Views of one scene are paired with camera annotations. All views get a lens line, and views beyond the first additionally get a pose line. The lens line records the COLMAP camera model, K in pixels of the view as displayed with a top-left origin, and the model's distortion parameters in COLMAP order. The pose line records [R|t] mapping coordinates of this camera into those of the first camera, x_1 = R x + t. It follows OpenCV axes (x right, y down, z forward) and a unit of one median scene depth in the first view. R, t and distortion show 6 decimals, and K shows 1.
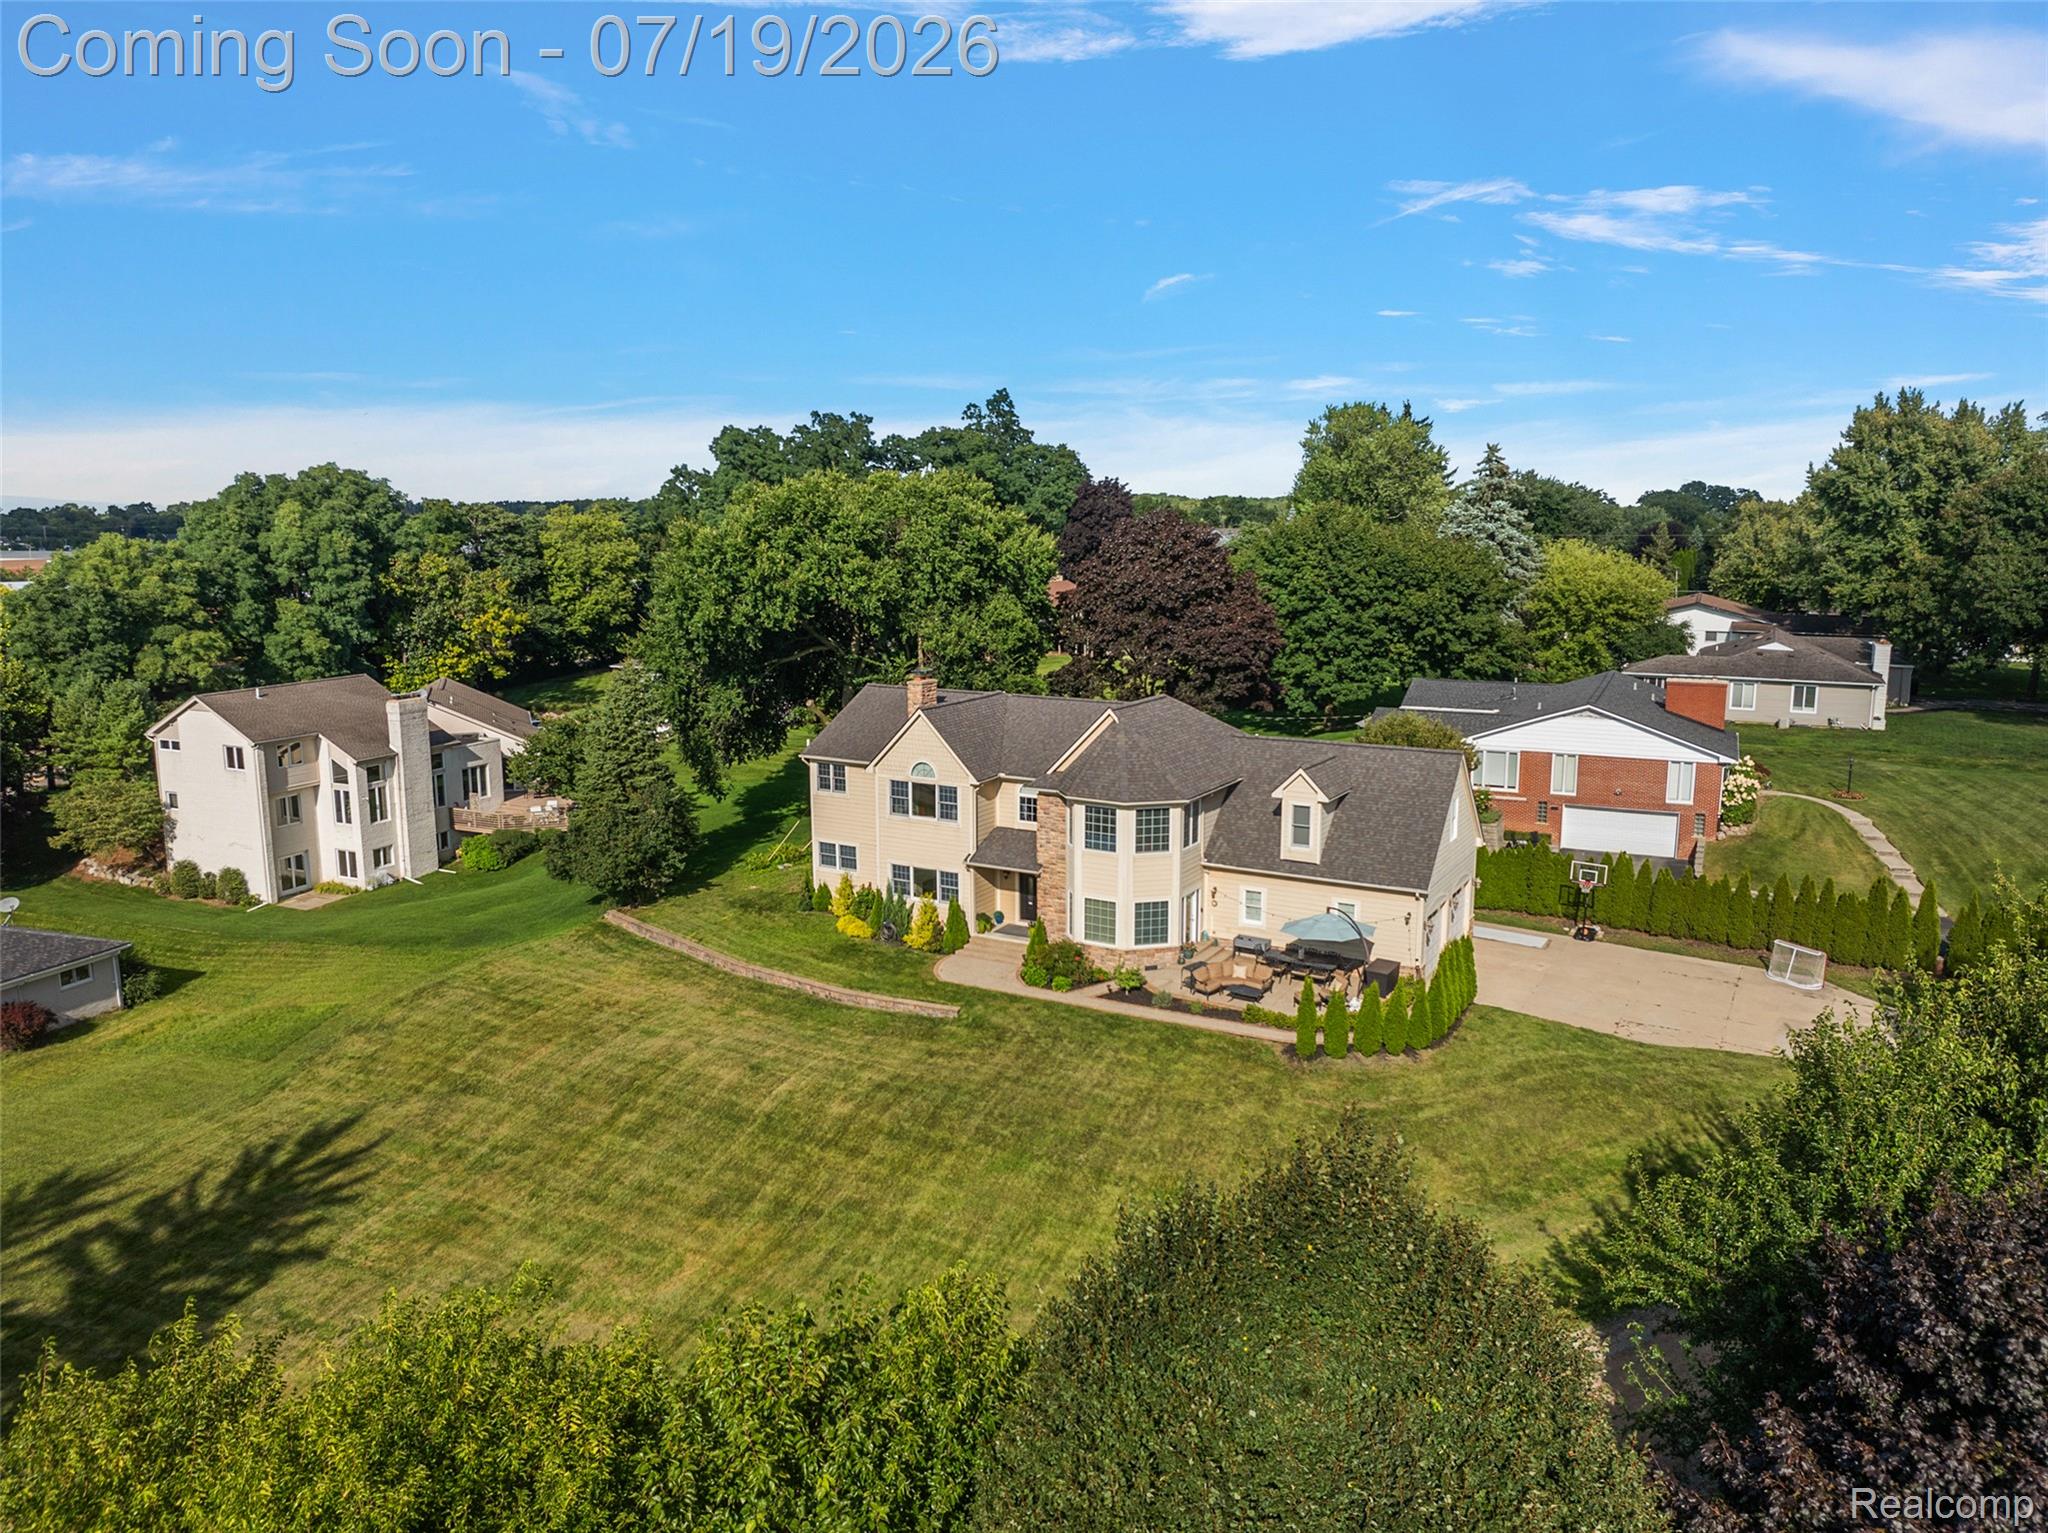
lens RADIAL K [[1478.3, 0, 1024.0], [0, 1478.3, 766.5], [0, 0, 1]] dist [-0.046359, -0.008012]
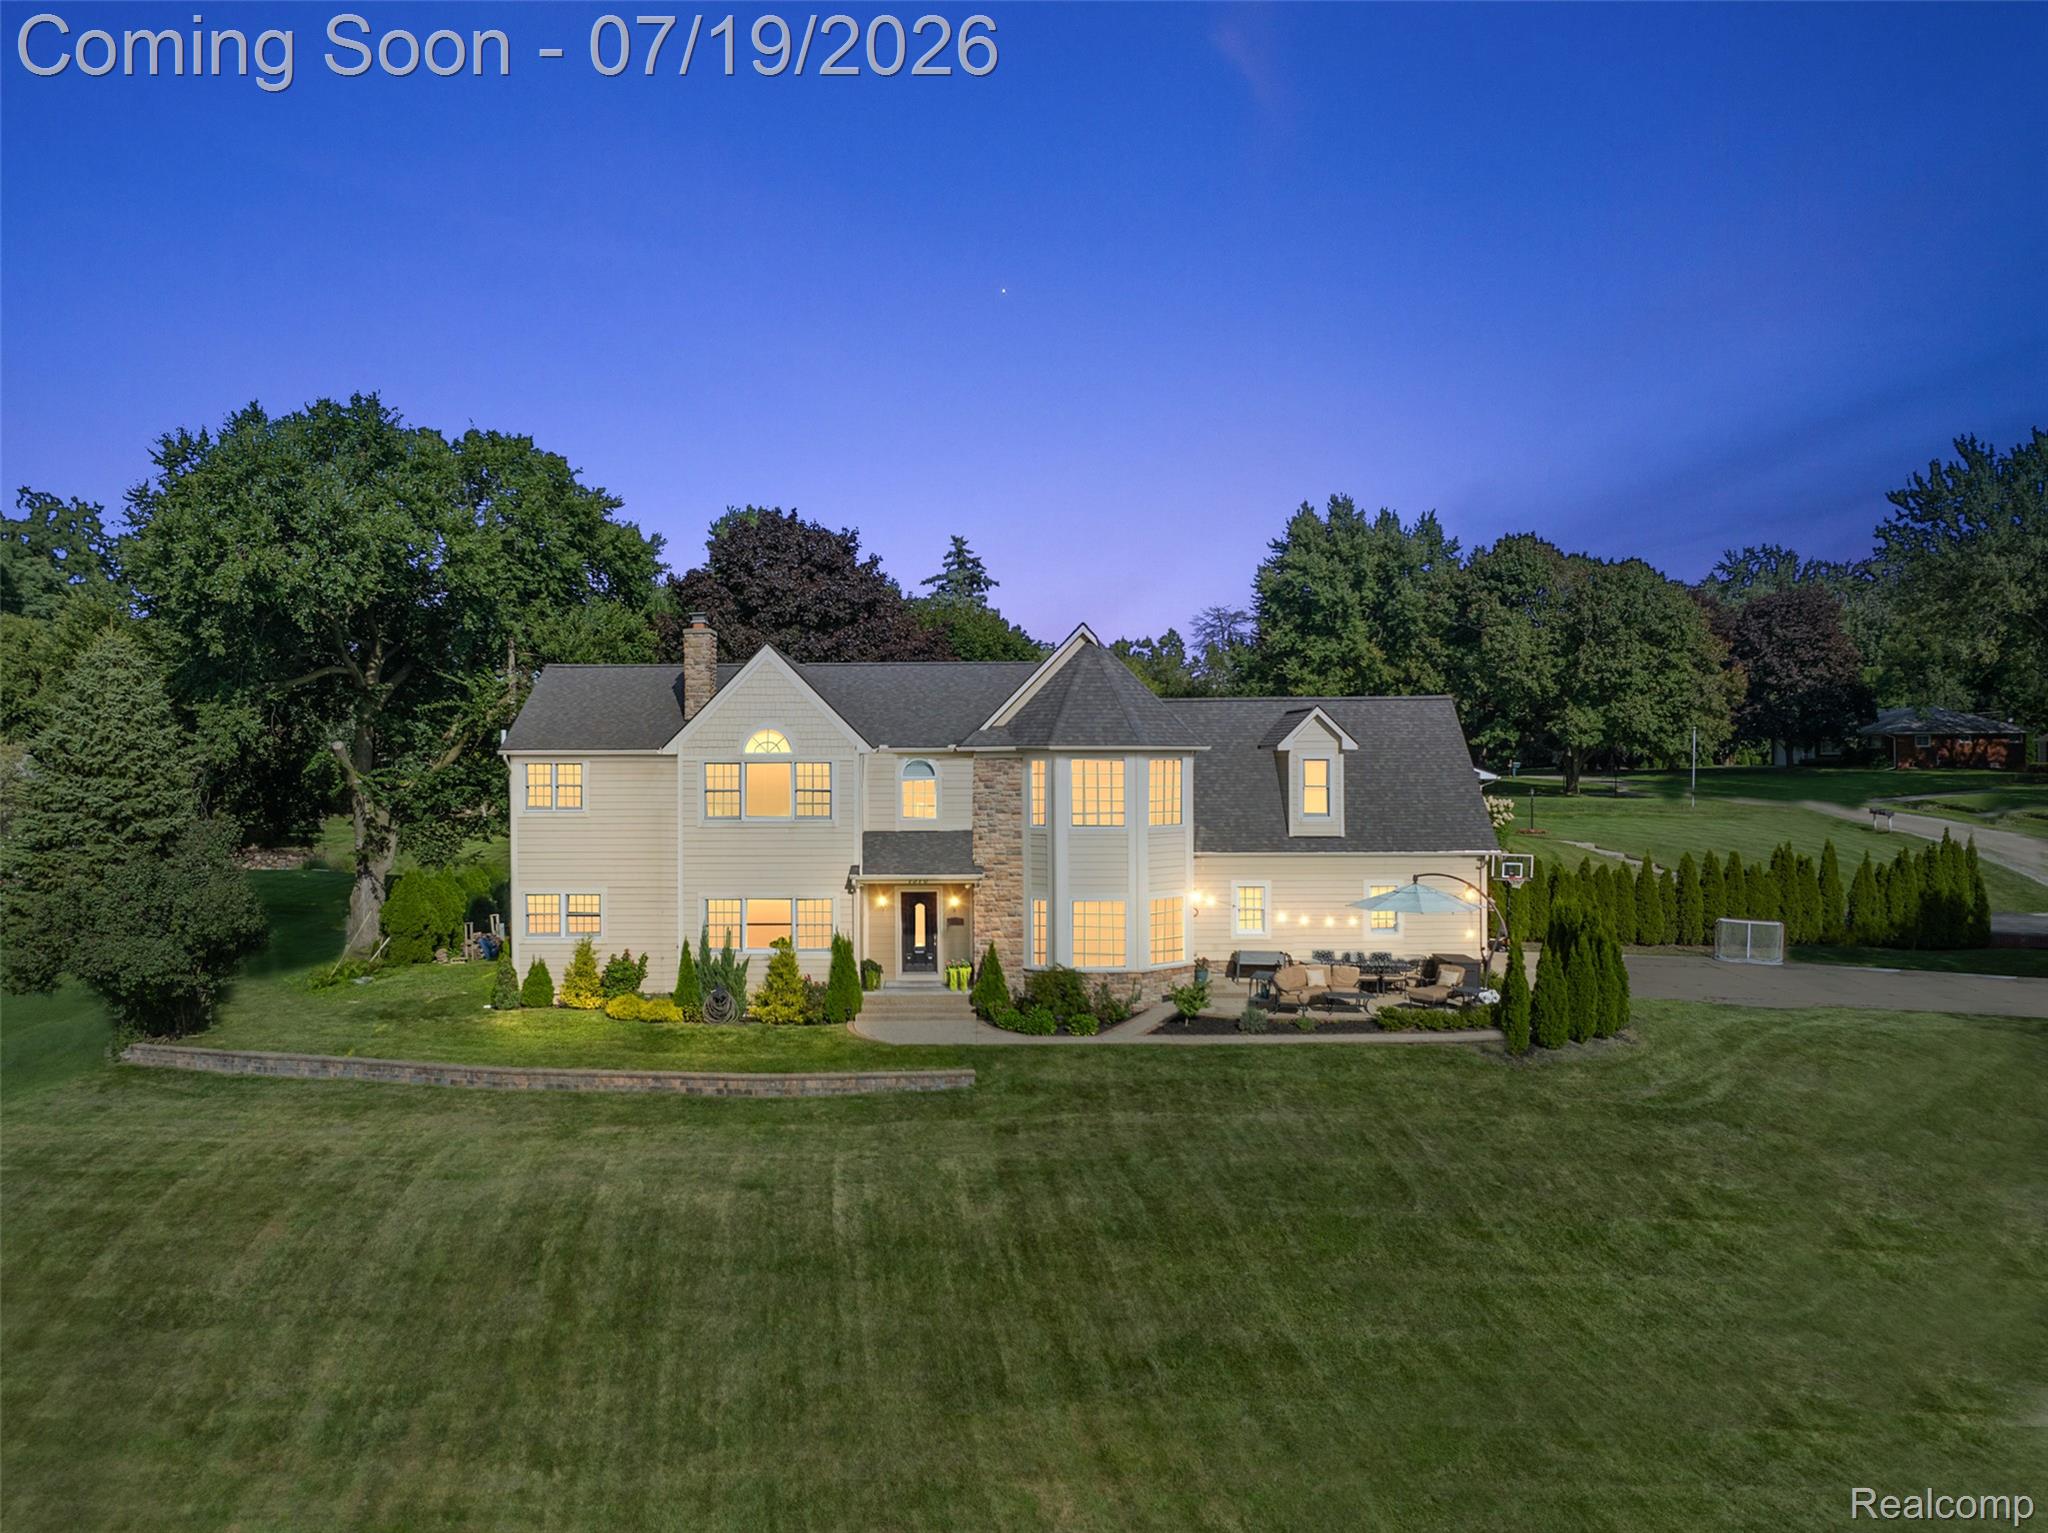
lens RADIAL K [[1647.3, 0, 1024.7], [0, 1647.3, 732.8], [0, 0, 1]] dist [-0.044432, -0.001427]
pose [[0.874224, -0.007071, 0.485471, -0.294896], [0.088130, 0.985595, -0.144346, 0.103832], [-0.477457, 0.168975, 0.862254, 0.307972]]
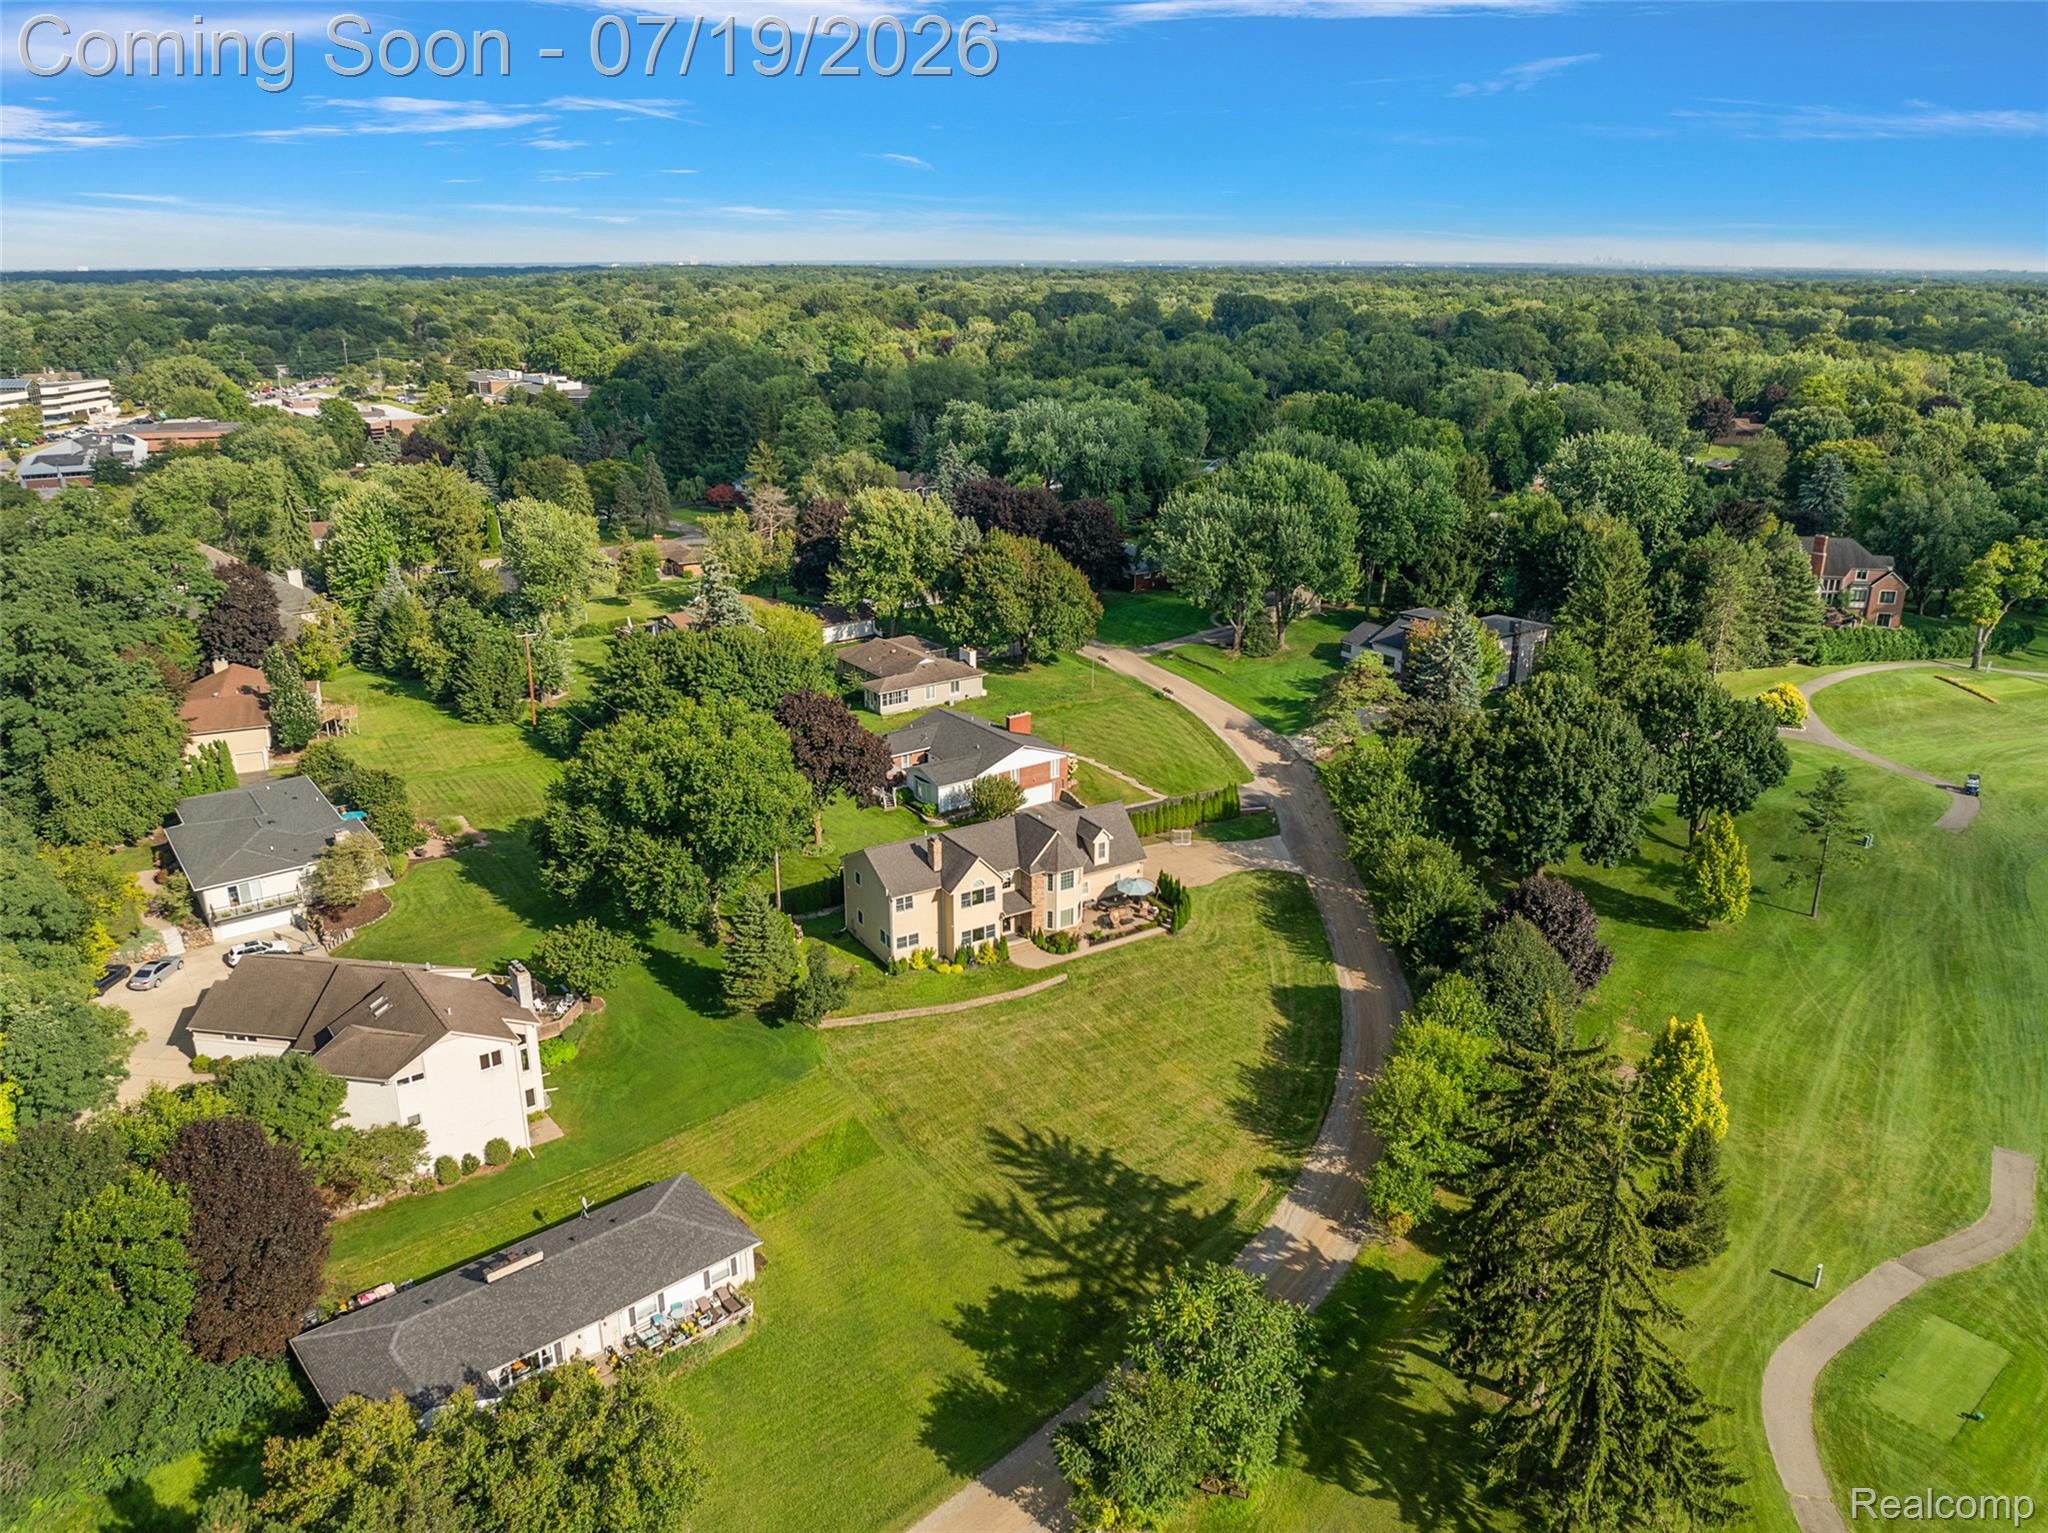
lens RADIAL K [[1478.3, 0, 1024.0], [0, 1478.3, 766.5], [0, 0, 1]] dist [-0.046359, -0.008012]
pose [[0.480384, -0.290907, 0.827408, -1.612915], [0.155791, 0.956691, 0.245910, -0.620051], [-0.863111, 0.010772, 0.504900, -0.112523]]
